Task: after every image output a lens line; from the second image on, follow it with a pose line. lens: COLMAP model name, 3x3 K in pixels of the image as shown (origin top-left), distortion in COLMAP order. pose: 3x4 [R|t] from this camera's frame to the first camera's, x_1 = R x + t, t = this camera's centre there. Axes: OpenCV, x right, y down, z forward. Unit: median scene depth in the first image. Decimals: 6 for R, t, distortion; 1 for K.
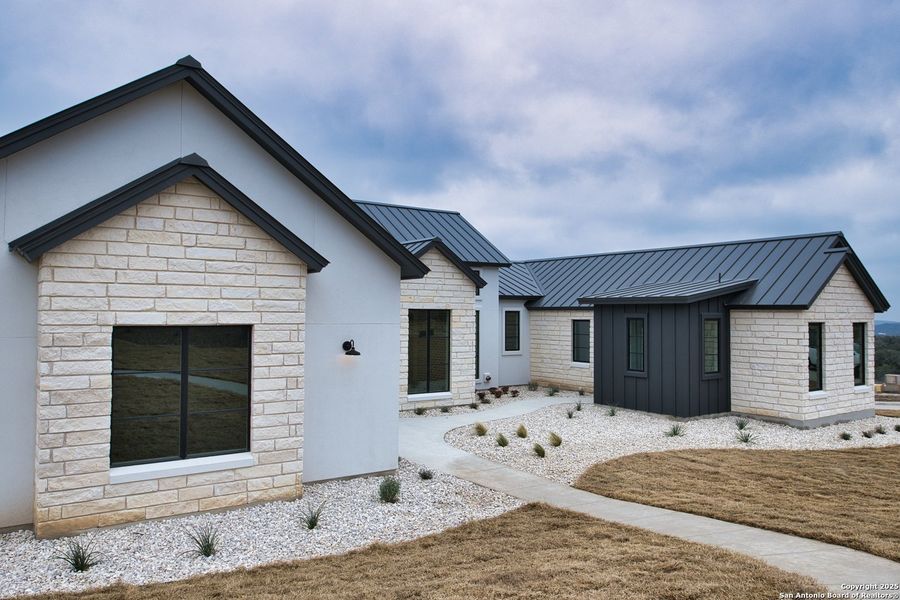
lens RADIAL K [[657.7, 0, 450.2], [0, 657.7, 305.3], [0, 0, 1]] dist [0.001447, 0.001556]
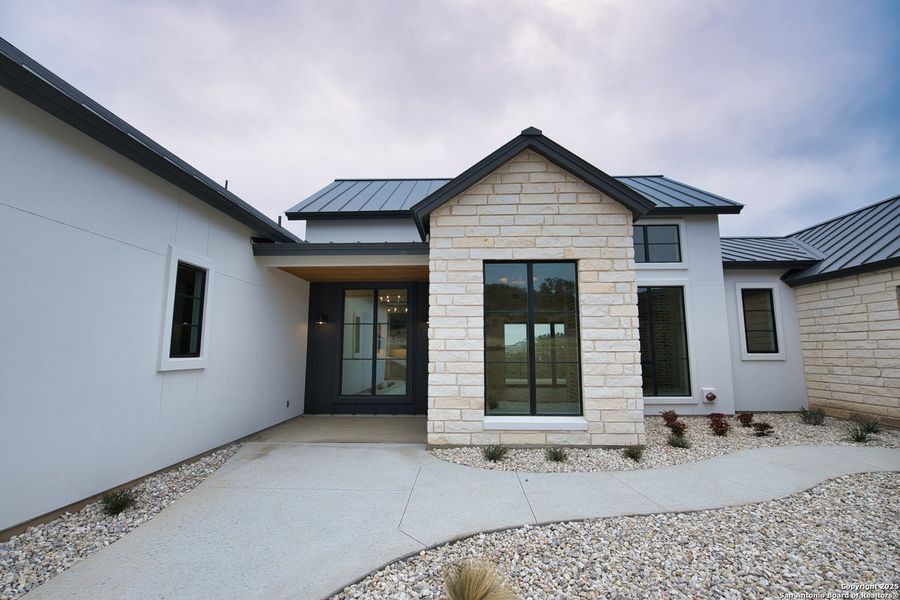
lens RADIAL K [[394.2, 0, 450.3], [0, 394.2, 299.2], [0, 0, 1]] dist [-0.019598, -0.000640]
pose [[0.793369, -0.082336, -0.603147, 0.111325], [0.012088, 0.992746, -0.119620, 0.076417], [0.608621, 0.087612, 0.788610, 0.694540]]
